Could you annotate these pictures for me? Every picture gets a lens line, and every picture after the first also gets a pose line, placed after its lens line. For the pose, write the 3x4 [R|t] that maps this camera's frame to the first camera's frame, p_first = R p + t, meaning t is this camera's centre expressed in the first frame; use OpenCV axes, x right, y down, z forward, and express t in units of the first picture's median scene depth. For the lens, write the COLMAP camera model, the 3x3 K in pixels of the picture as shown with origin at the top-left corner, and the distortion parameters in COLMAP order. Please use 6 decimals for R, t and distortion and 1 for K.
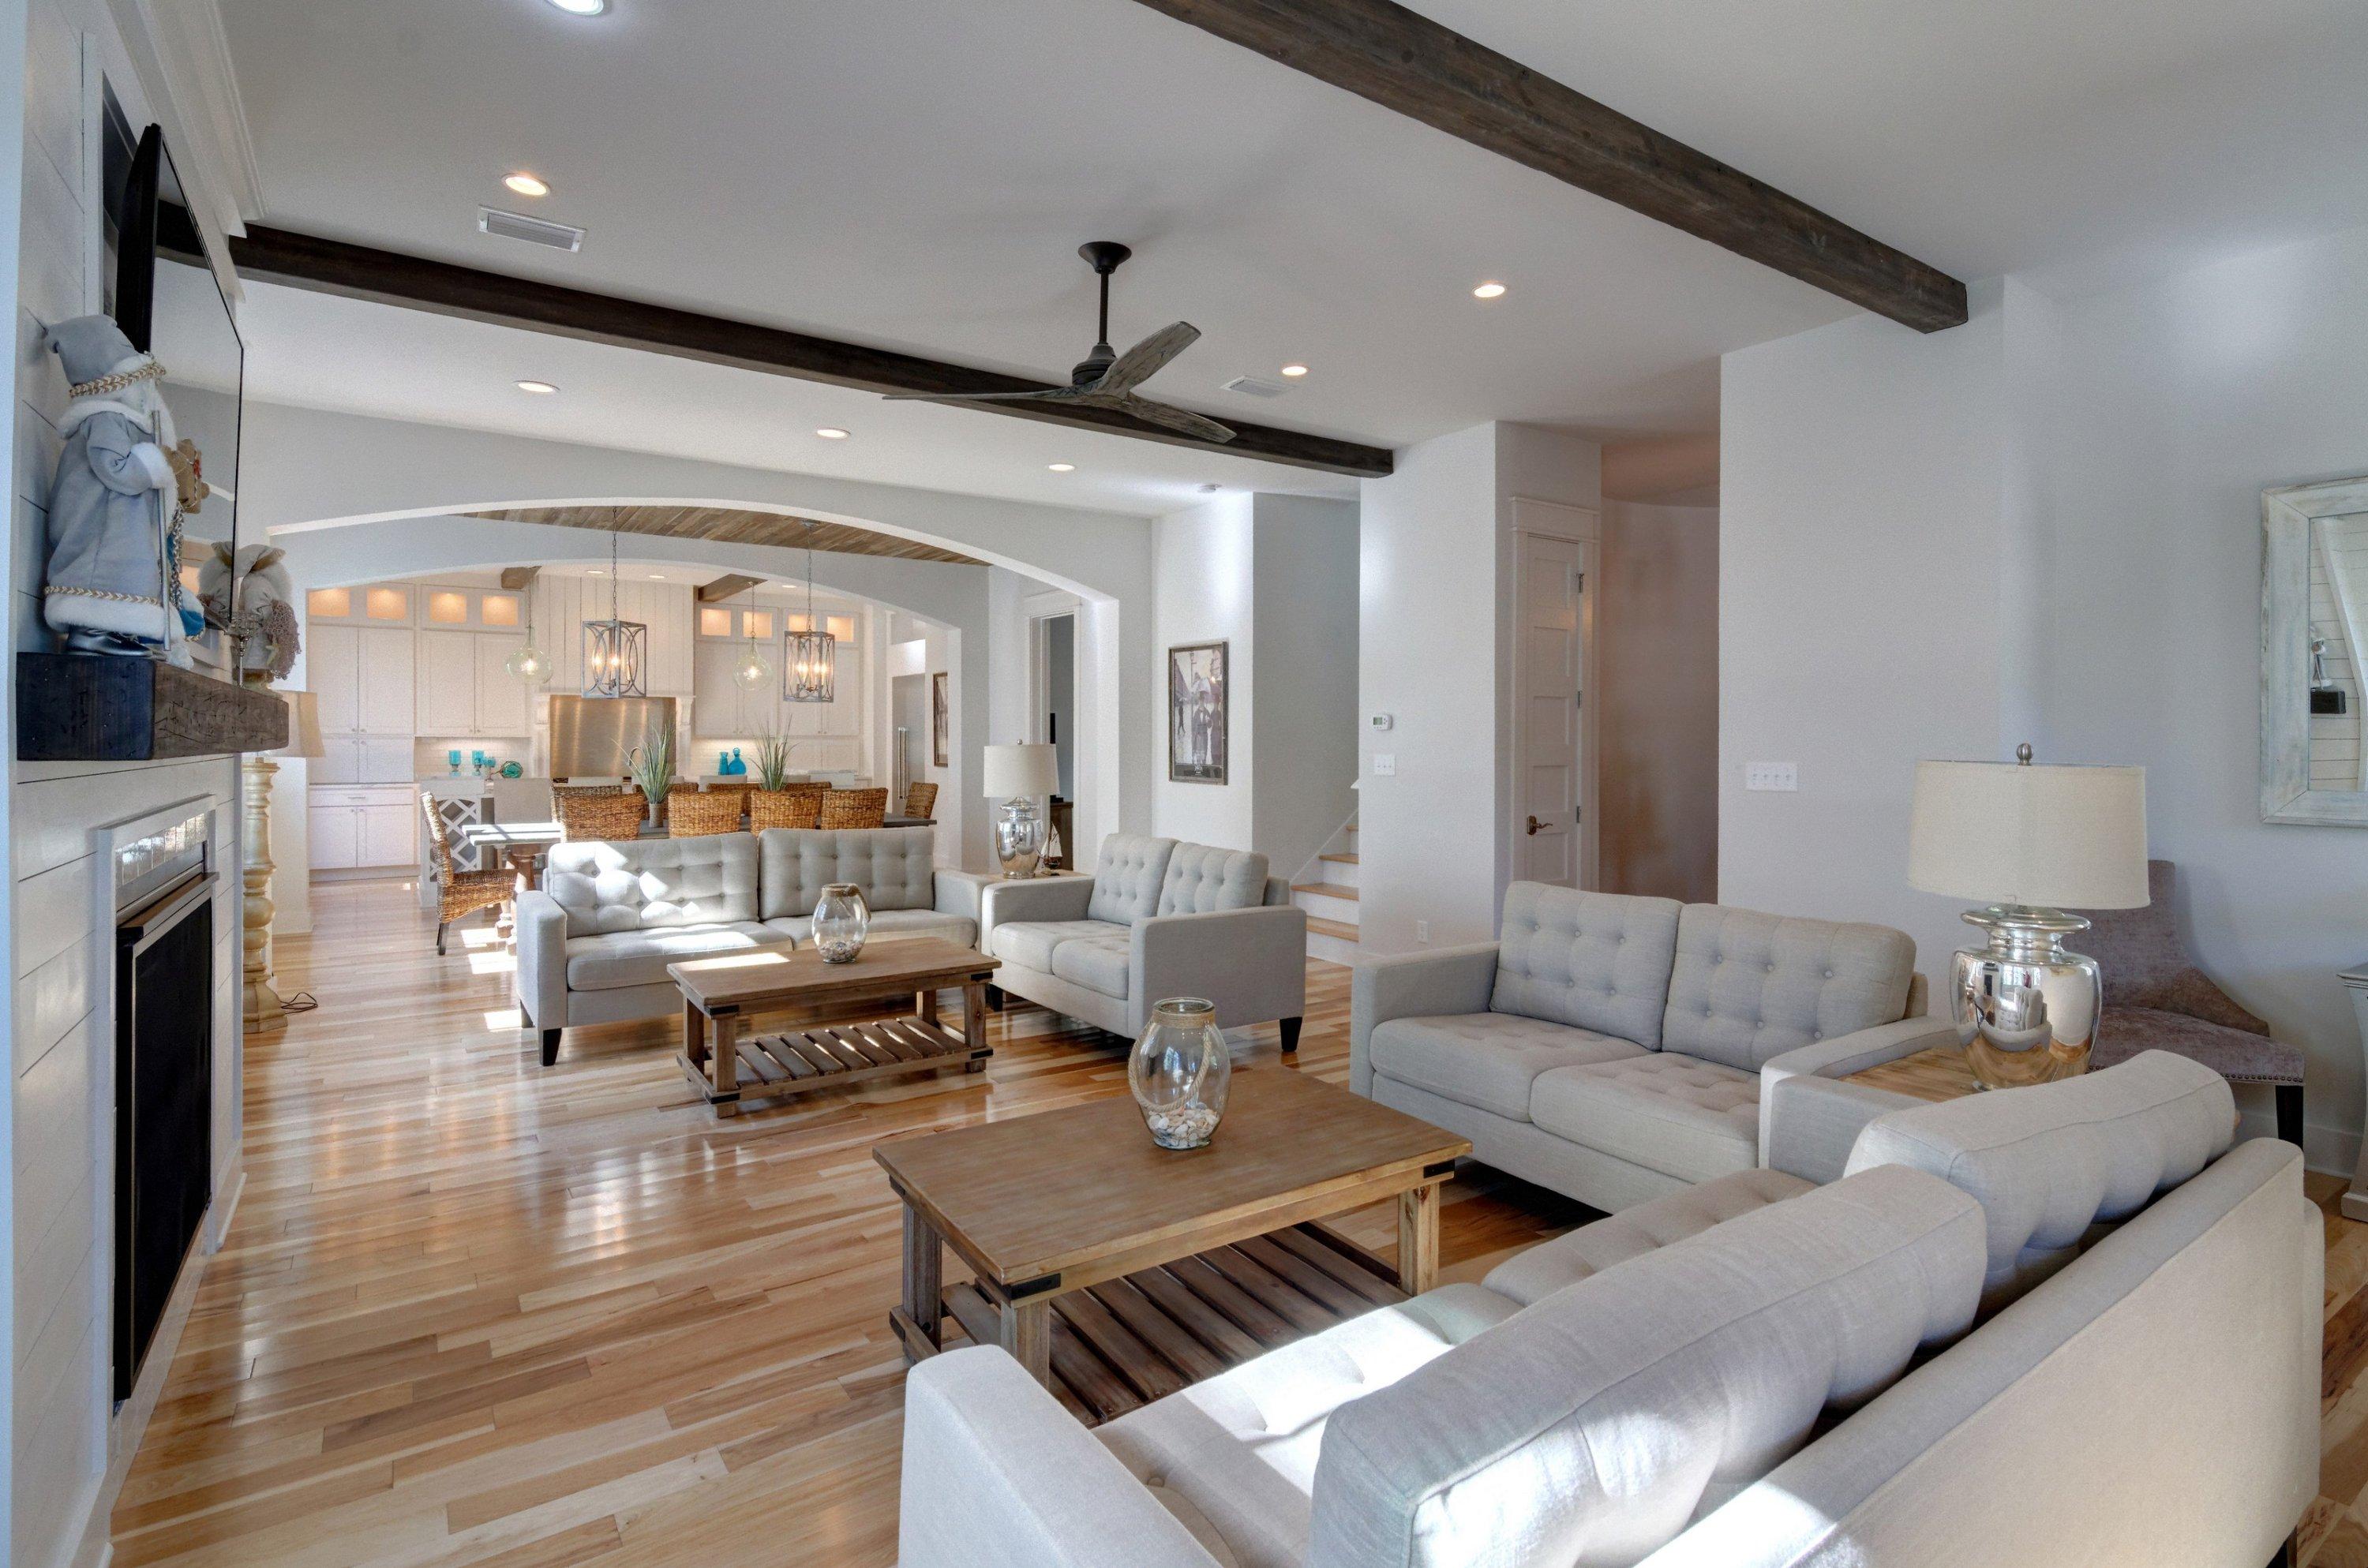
lens RADIAL K [[1152.6, 0, 1195.3], [0, 1152.6, 741.9], [0, 0, 1]] dist [0.008936, 0.000144]
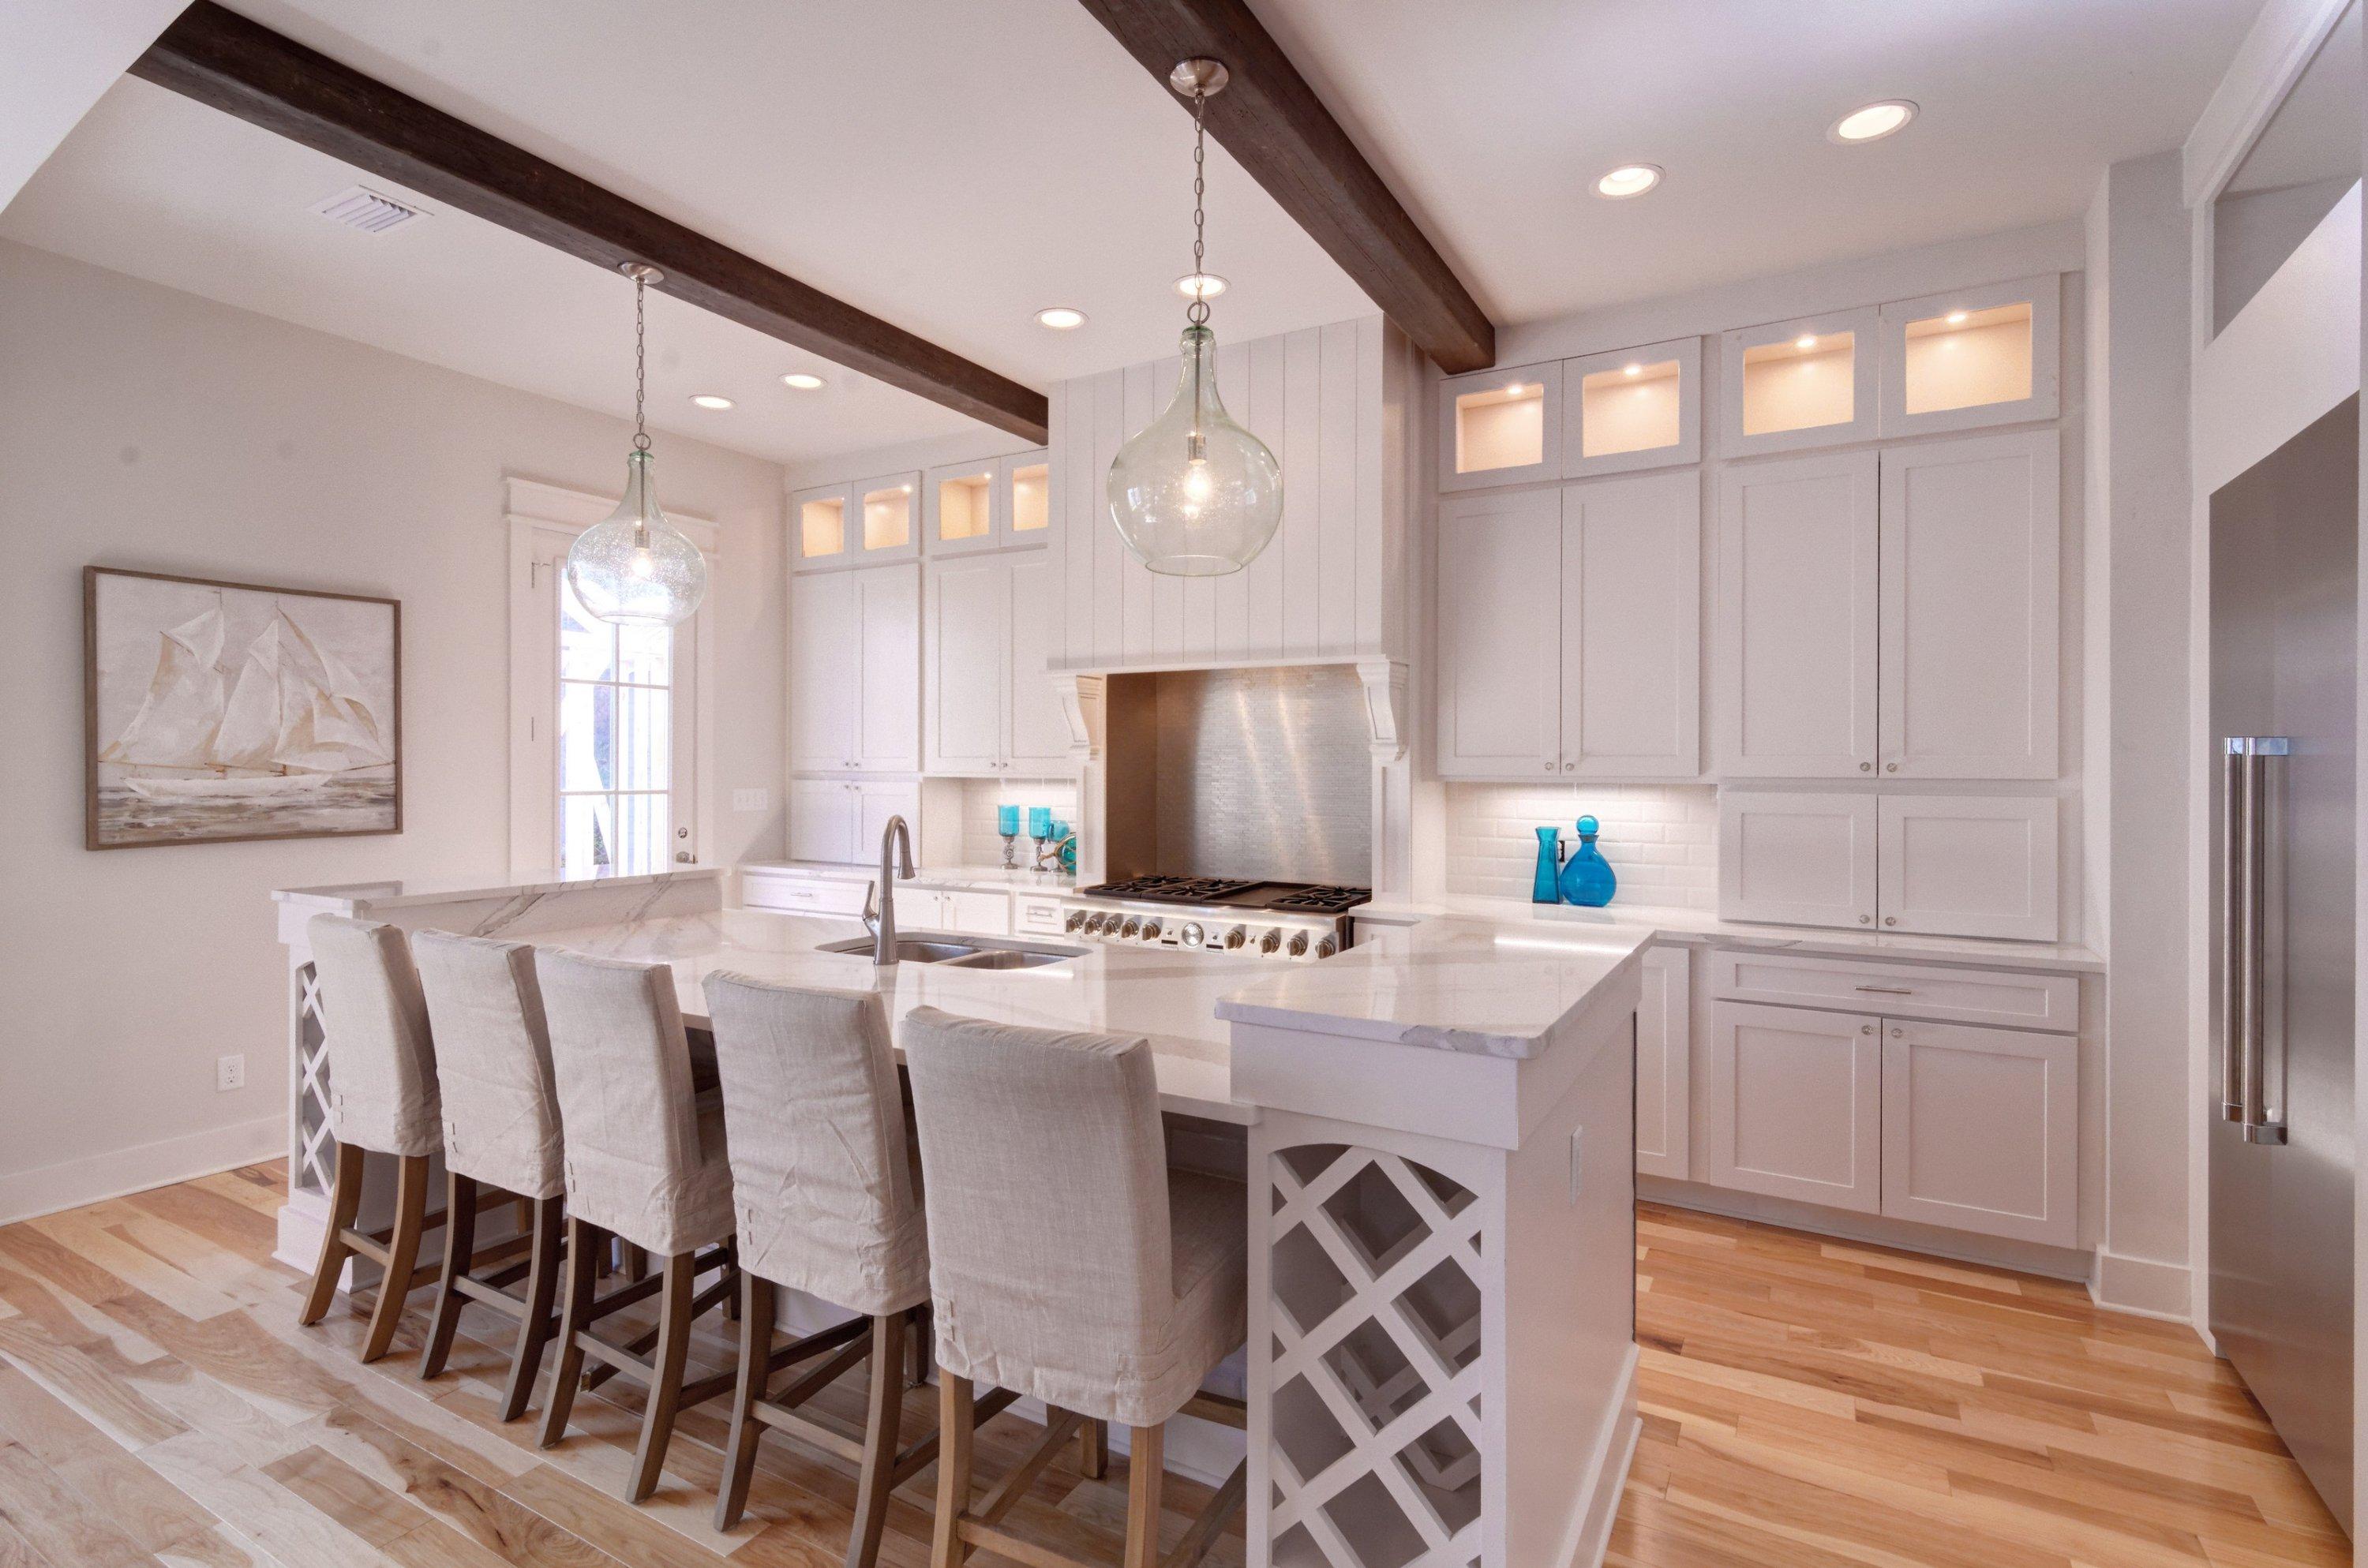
lens RADIAL K [[1119.7, 0, 1185.8], [0, 1119.7, 770.8], [0, 0, 1]] dist [0.005936, 0.000003]
pose [[0.425644, 0.001332, -0.904890, -0.272404], [-0.006586, 0.999977, -0.001625, -0.009882], [0.904867, 0.006651, 0.425643, 1.284112]]
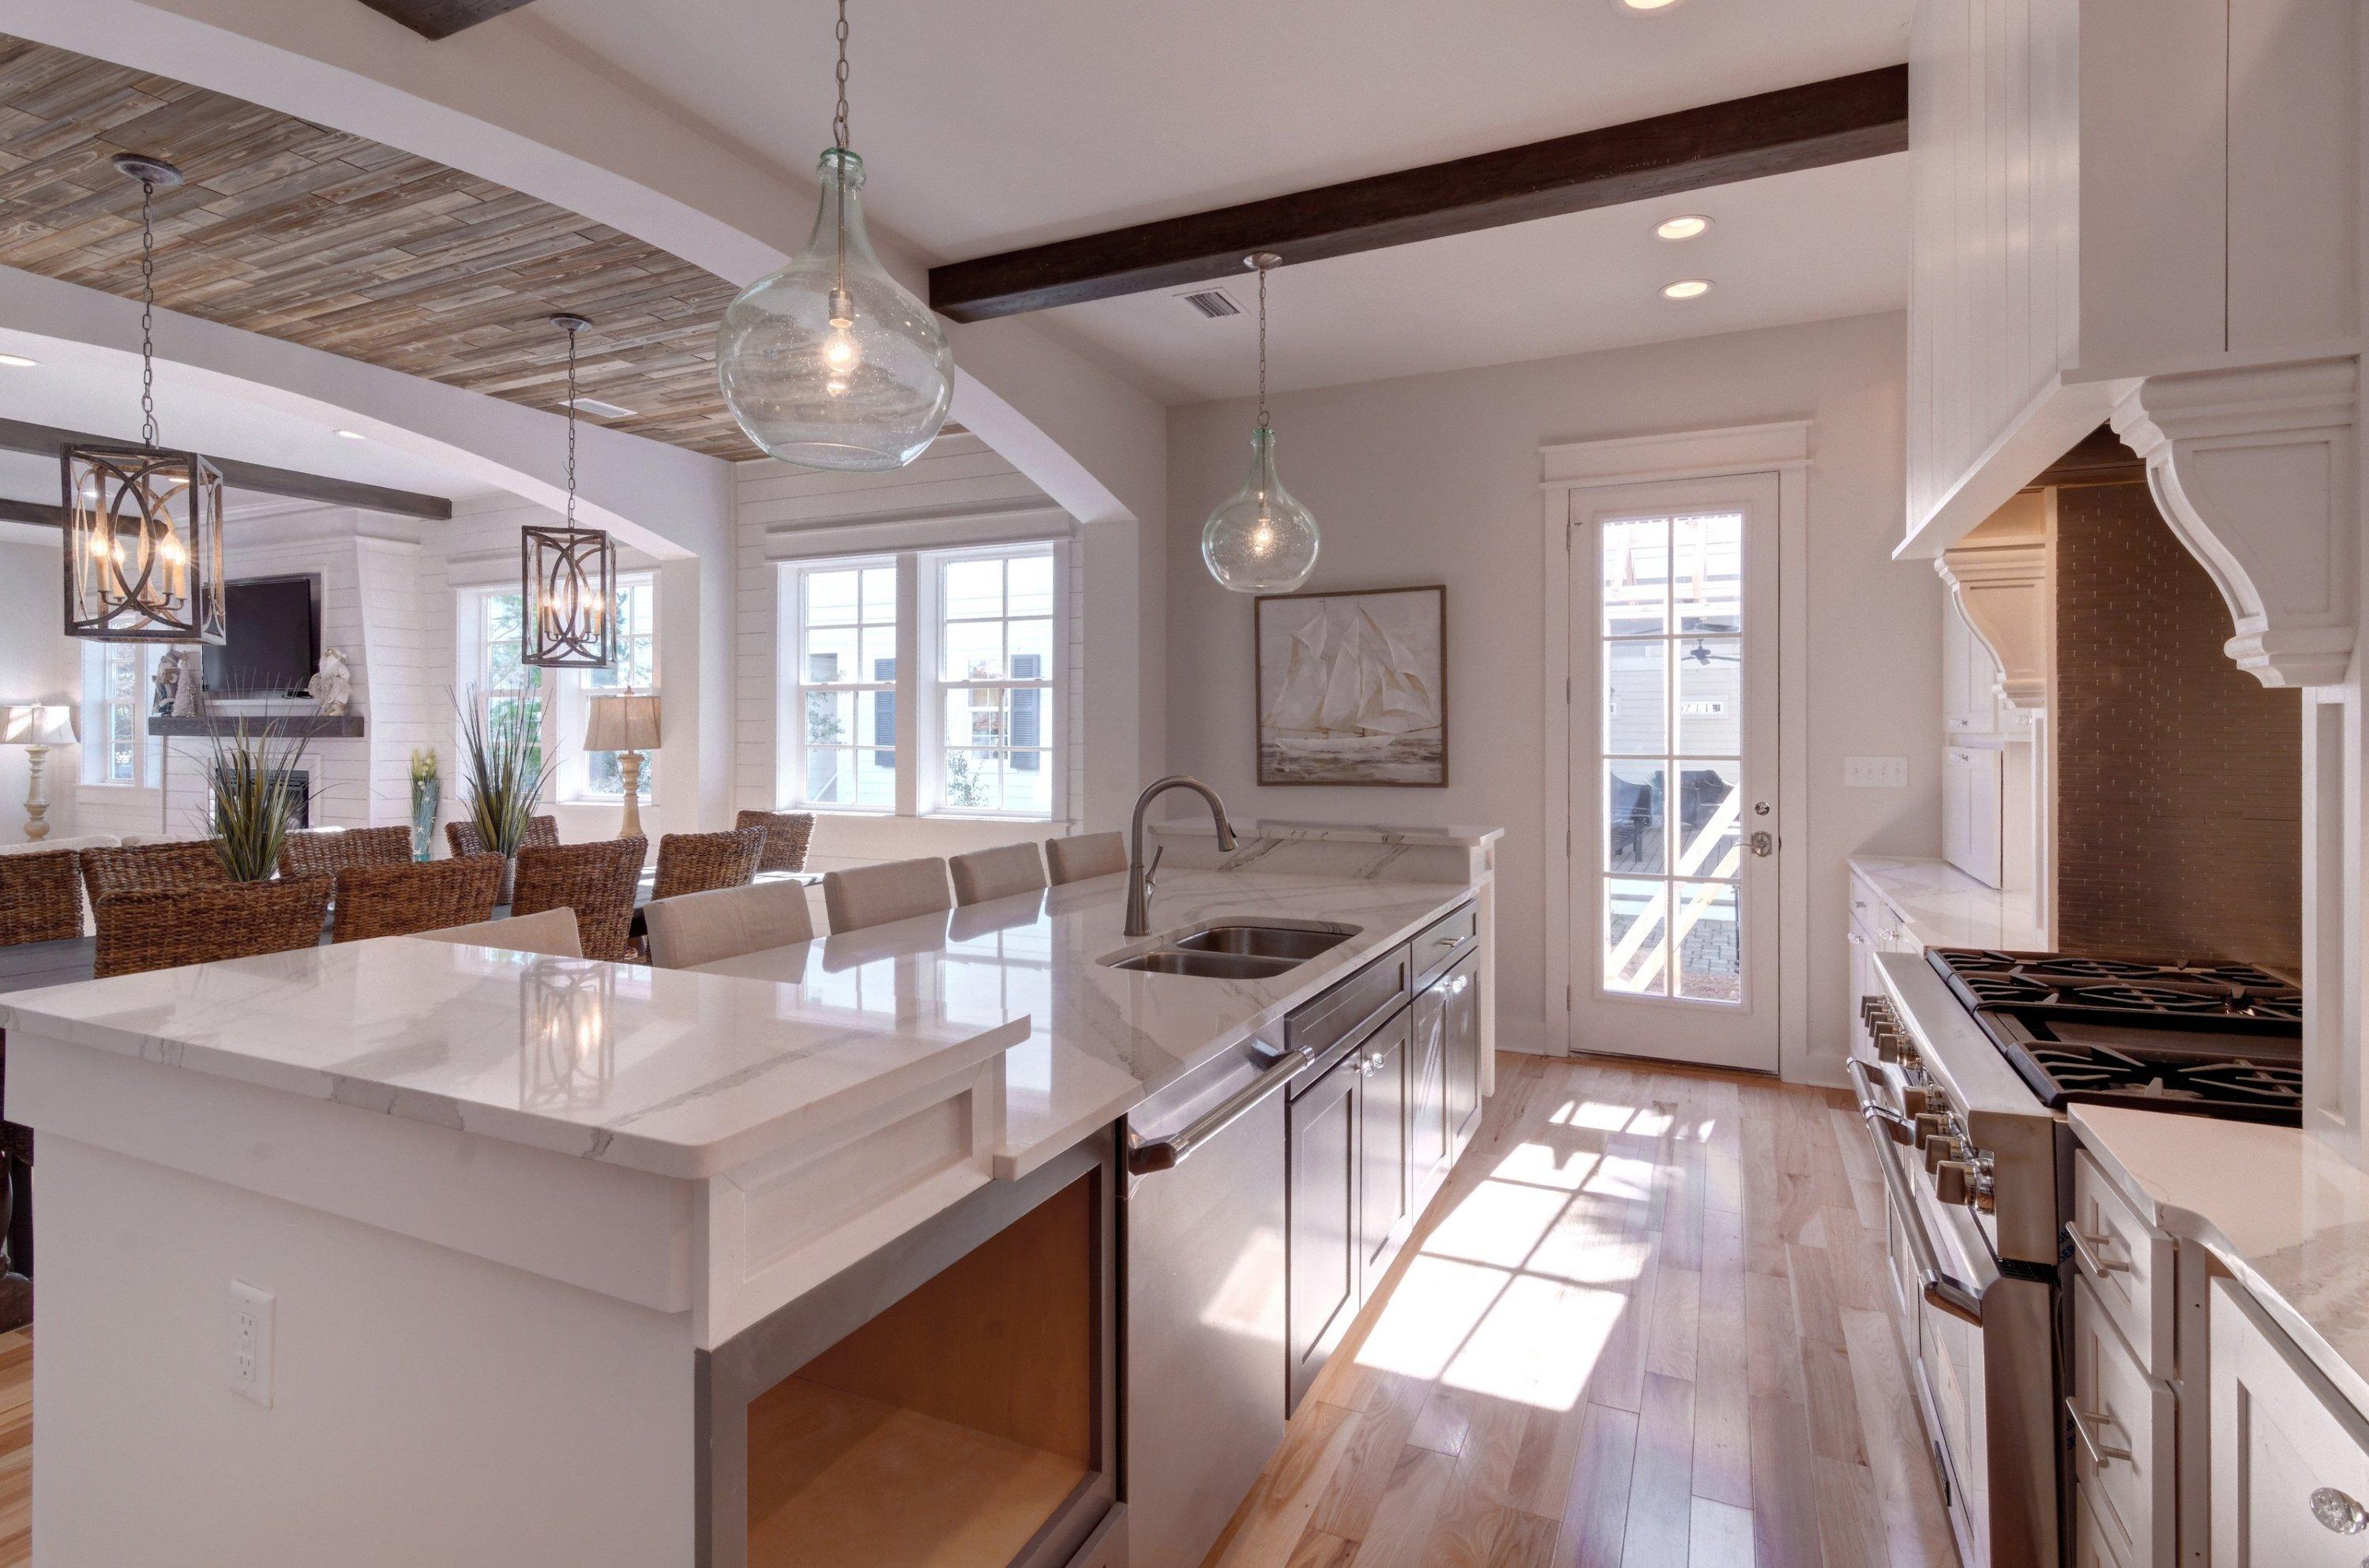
lens RADIAL K [[1150.4, 0, 1181.5], [0, 1150.4, 729.4], [0, 0, 1]] dist [0.007278, -0.001822]
pose [[-0.863622, -0.007043, -0.504090, -0.480340], [-0.006846, 0.999974, -0.002242, -0.007719], [0.504093, 0.001514, -0.863648, 1.653764]]
